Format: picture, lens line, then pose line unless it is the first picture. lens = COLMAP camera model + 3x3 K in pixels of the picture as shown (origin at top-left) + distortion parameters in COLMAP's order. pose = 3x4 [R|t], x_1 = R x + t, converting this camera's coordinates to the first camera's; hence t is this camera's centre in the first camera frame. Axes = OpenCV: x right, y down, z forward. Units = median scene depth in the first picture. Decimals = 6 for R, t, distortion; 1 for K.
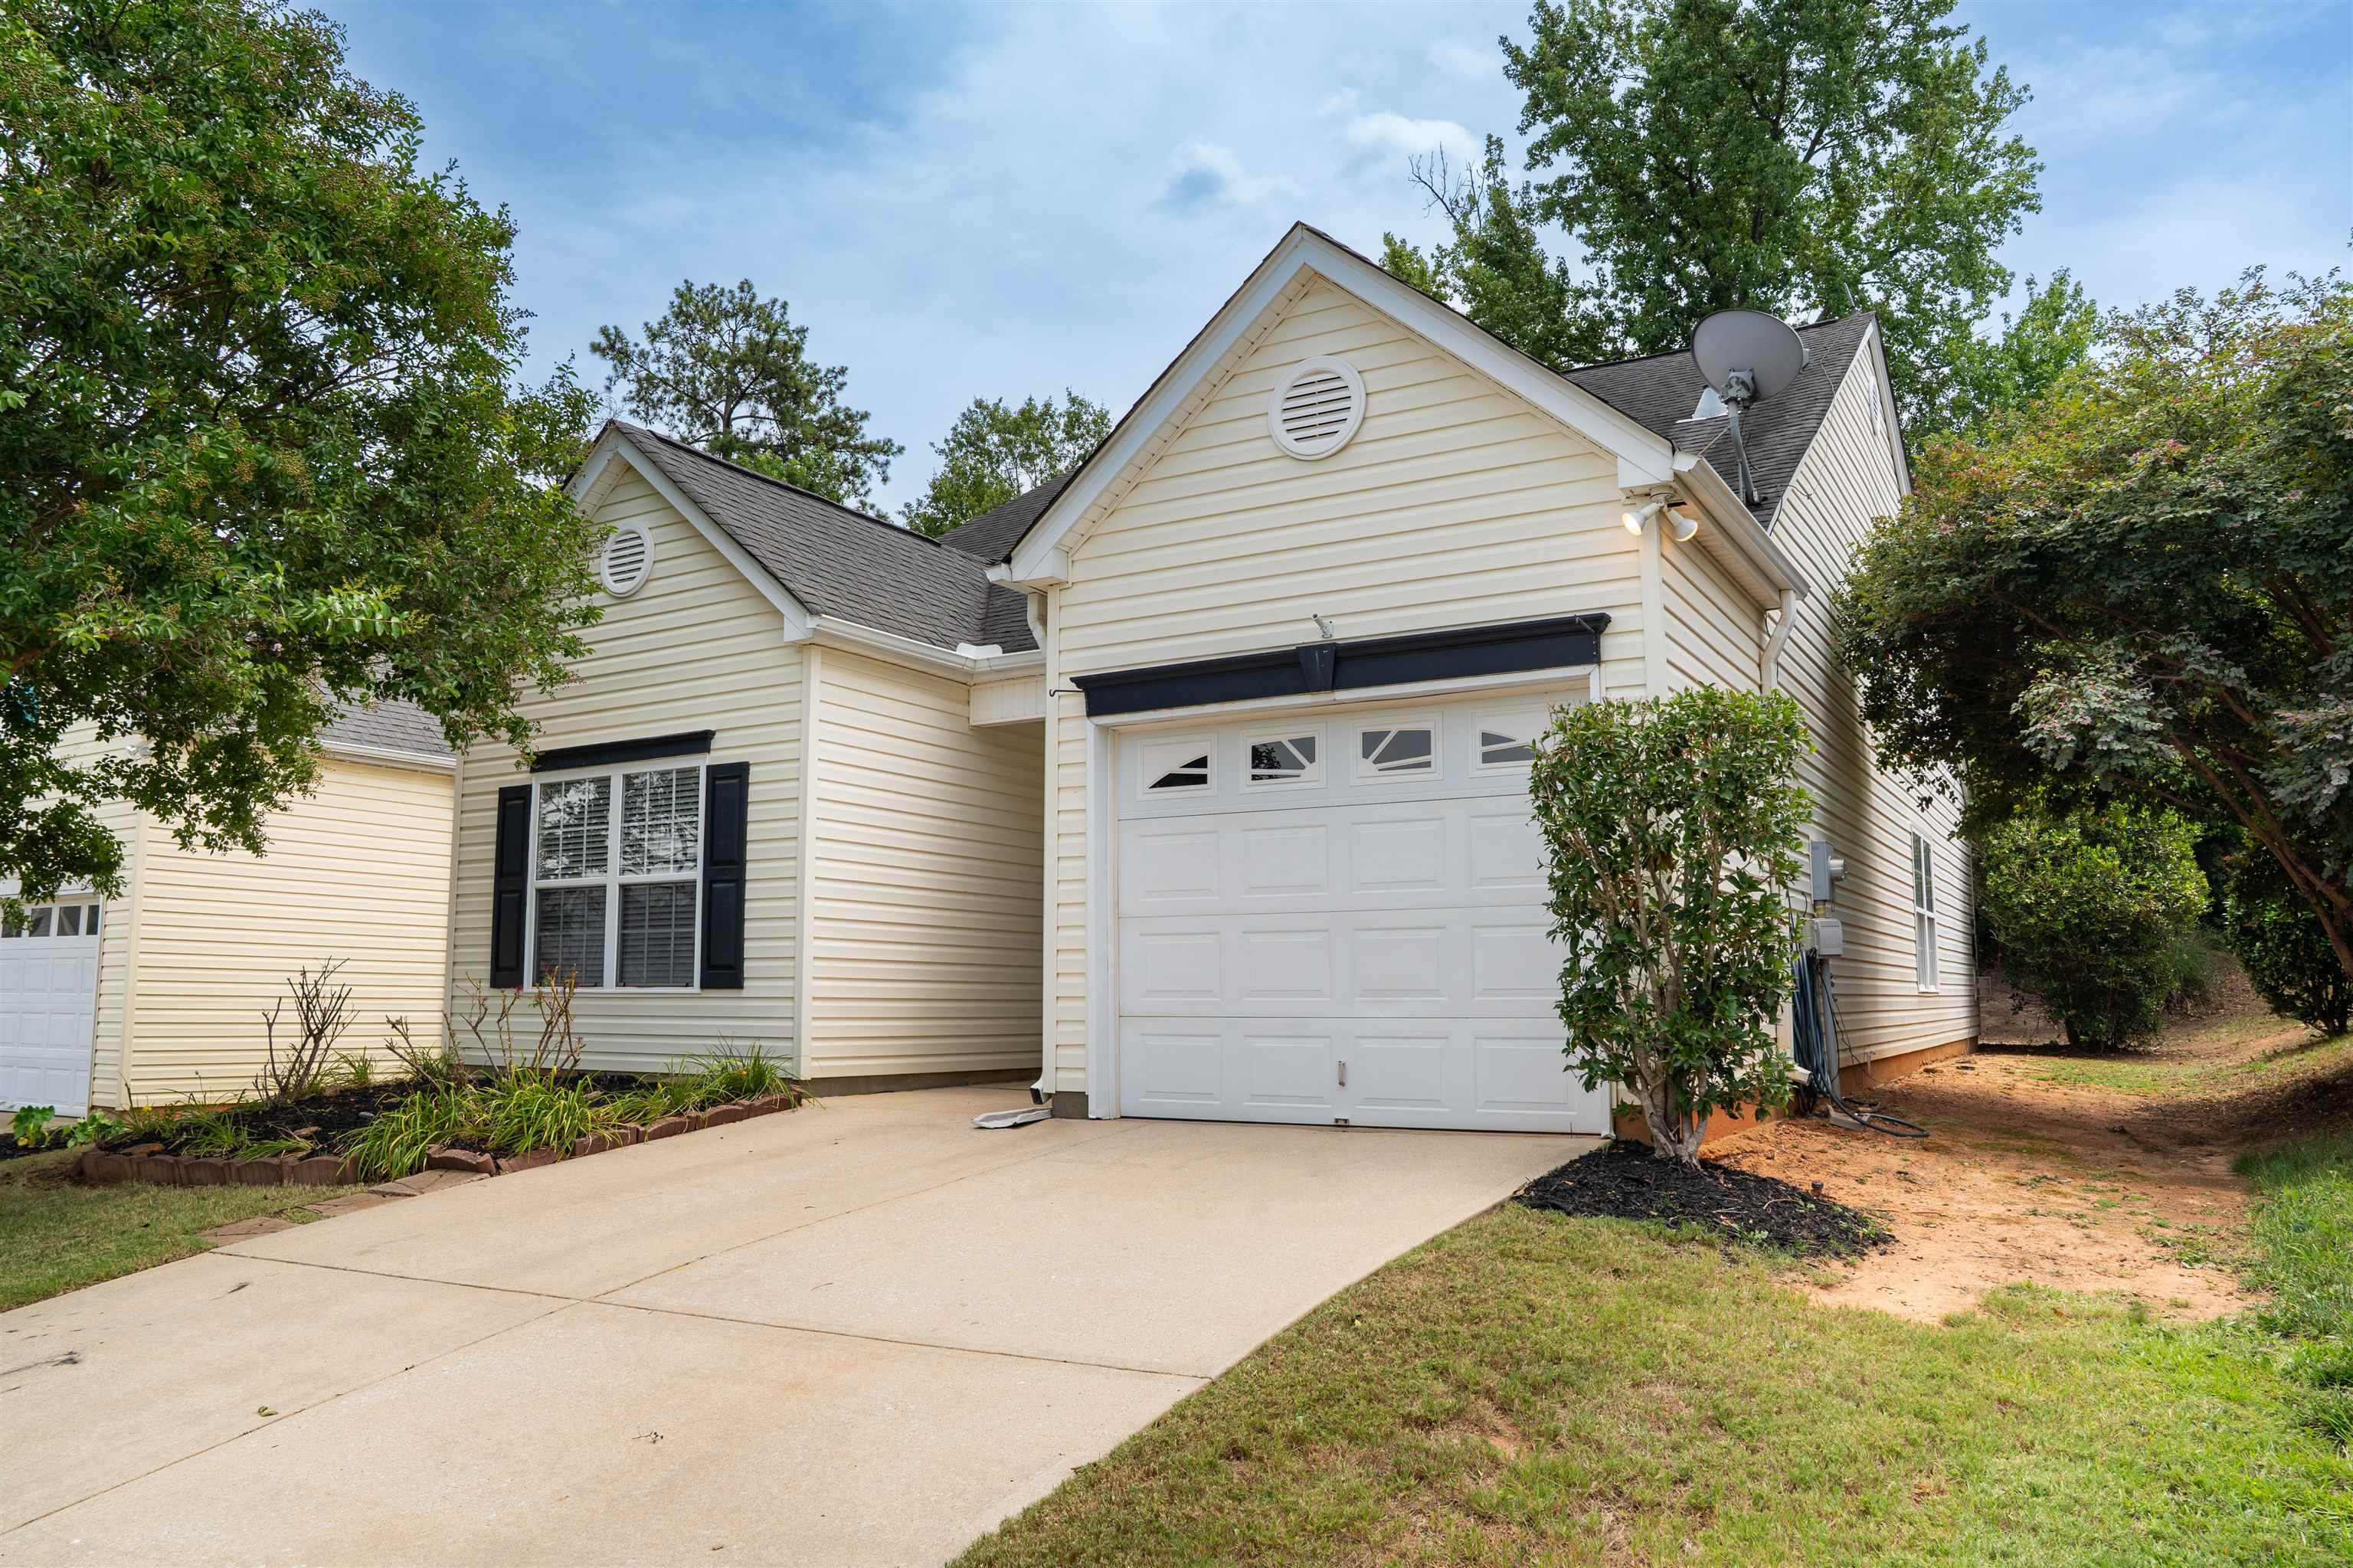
lens RADIAL K [[1640.3, 0, 1231.7], [0, 1640.3, 705.8], [0, 0, 1]] dist [-0.115471, 0.064481]
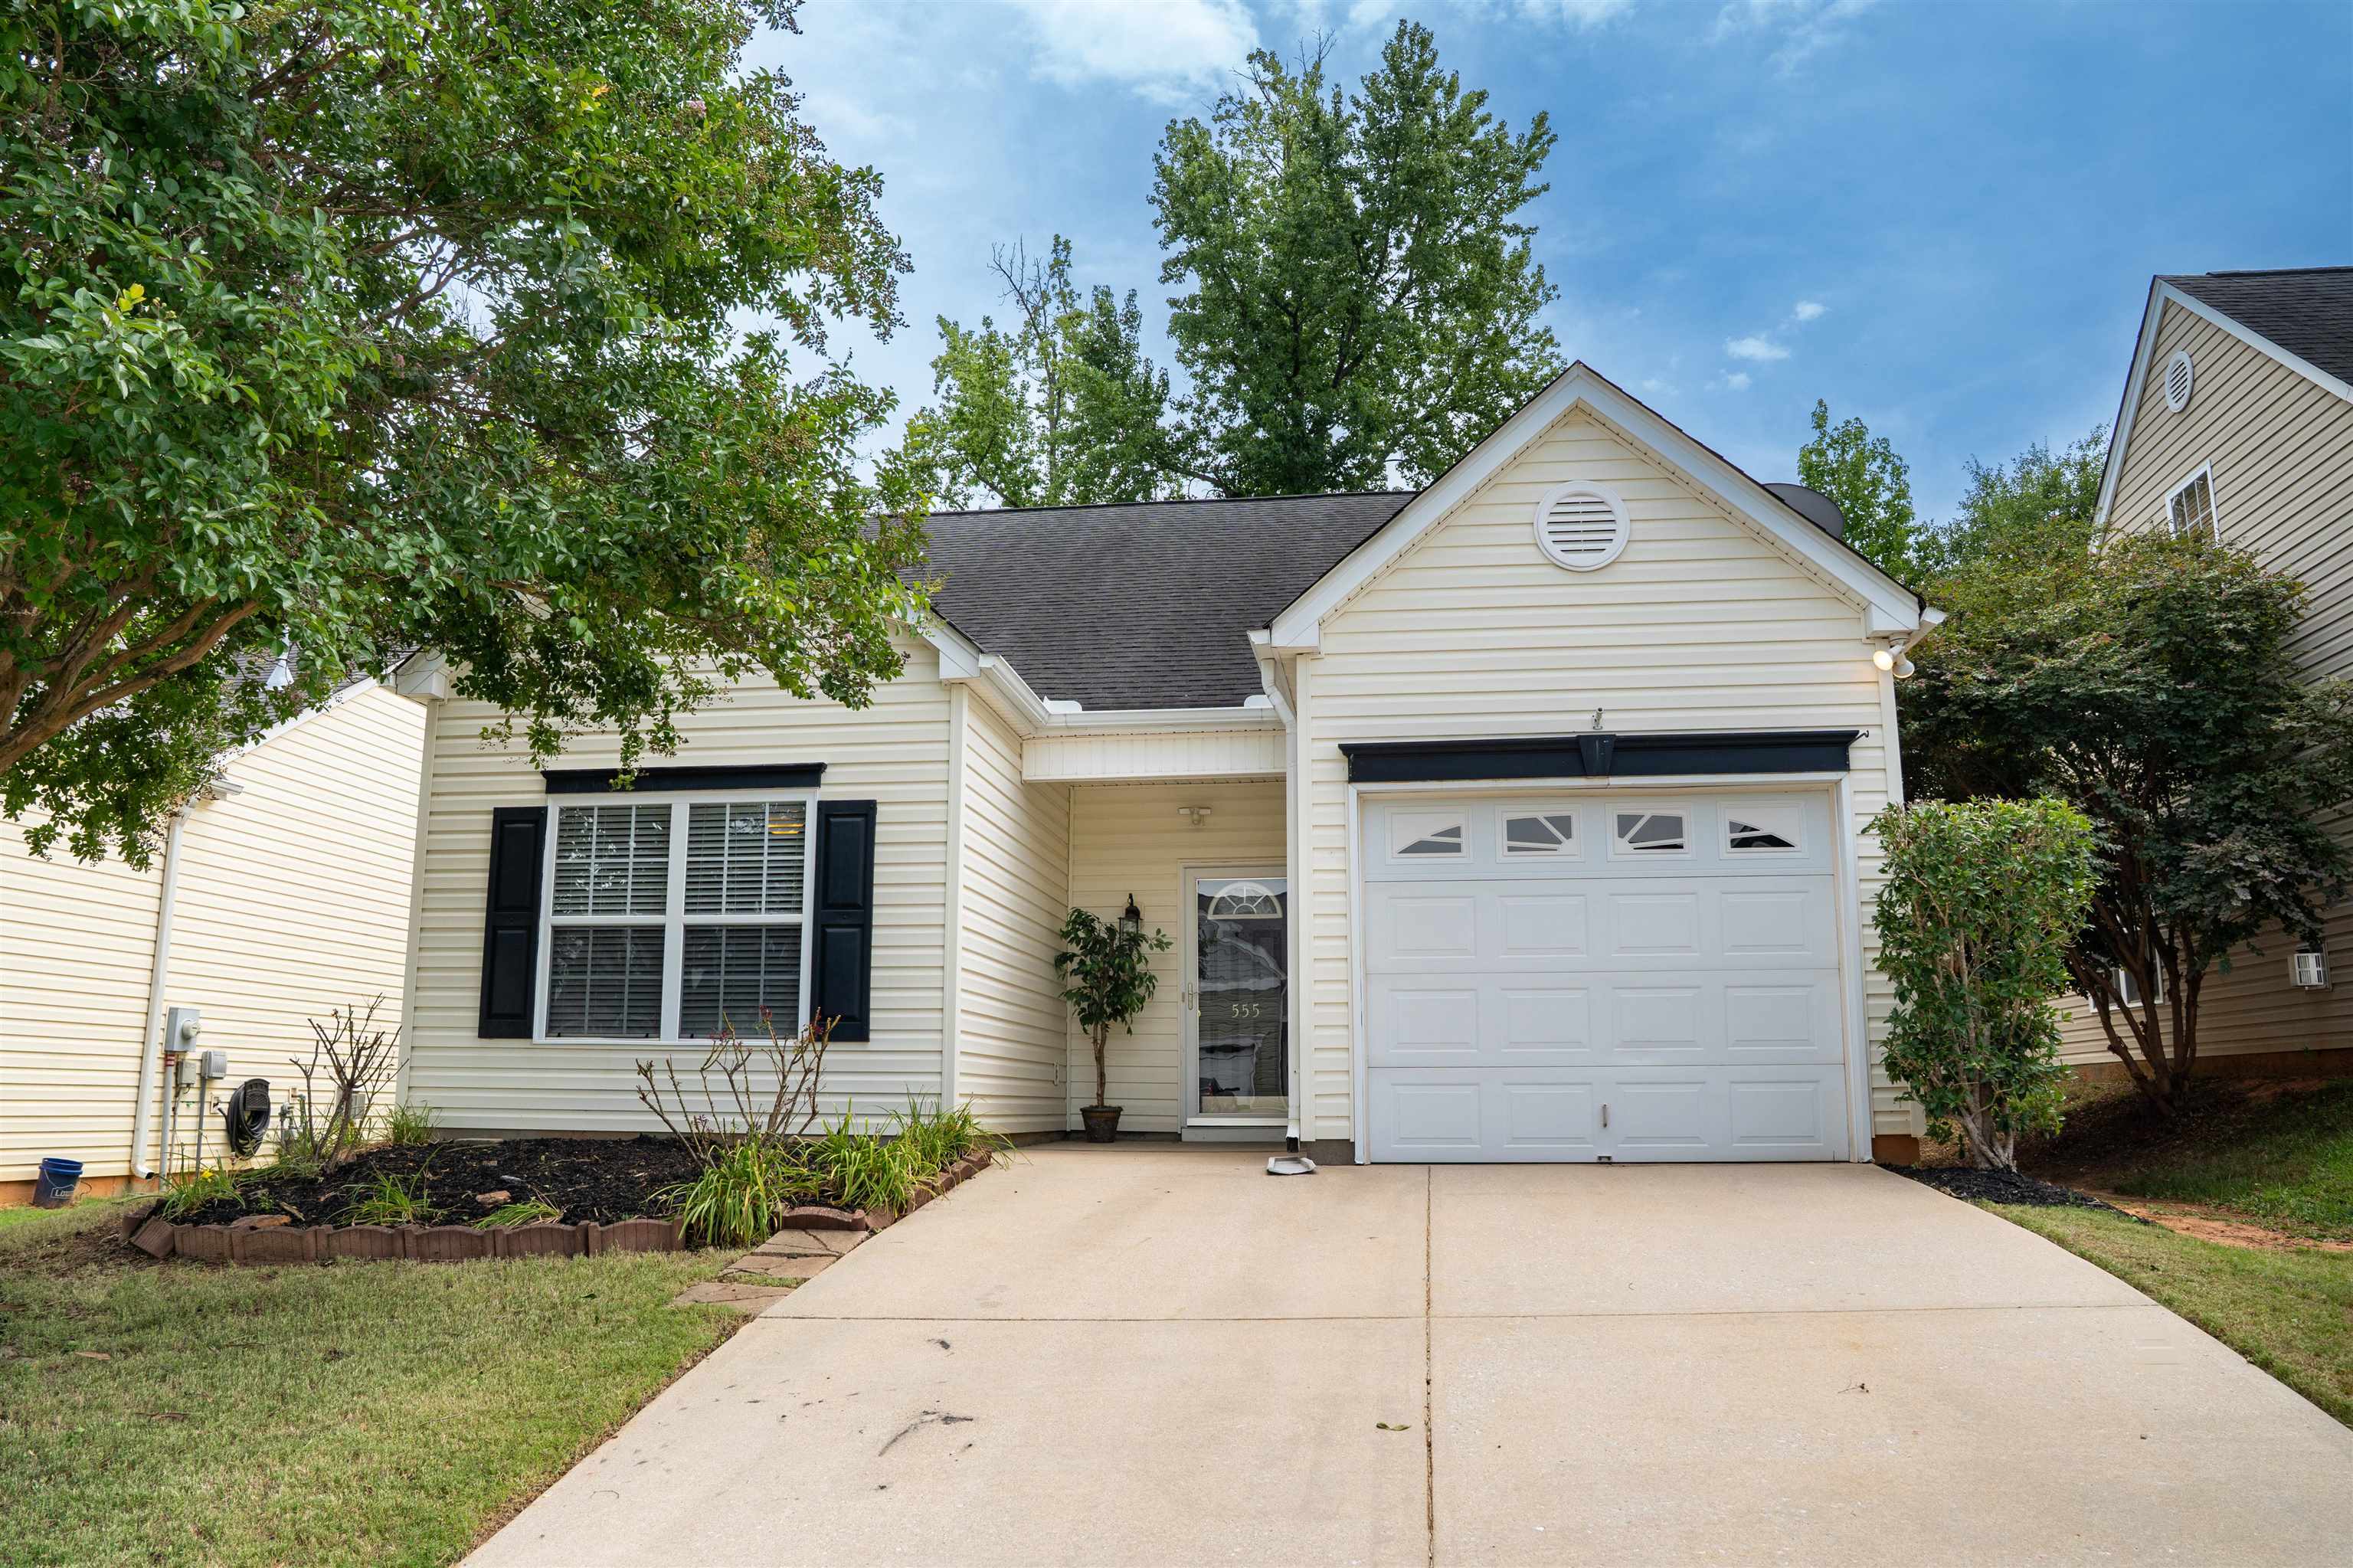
lens RADIAL K [[1640.3, 0, 1228.2], [0, 1640.3, 728.1], [0, 0, 1]] dist [-0.115471, 0.064481]
pose [[0.919929, 0.087686, 0.382154, -0.475074], [-0.072786, 0.995922, -0.053305, 0.028313], [-0.385270, 0.021221, 0.922560, 0.046141]]
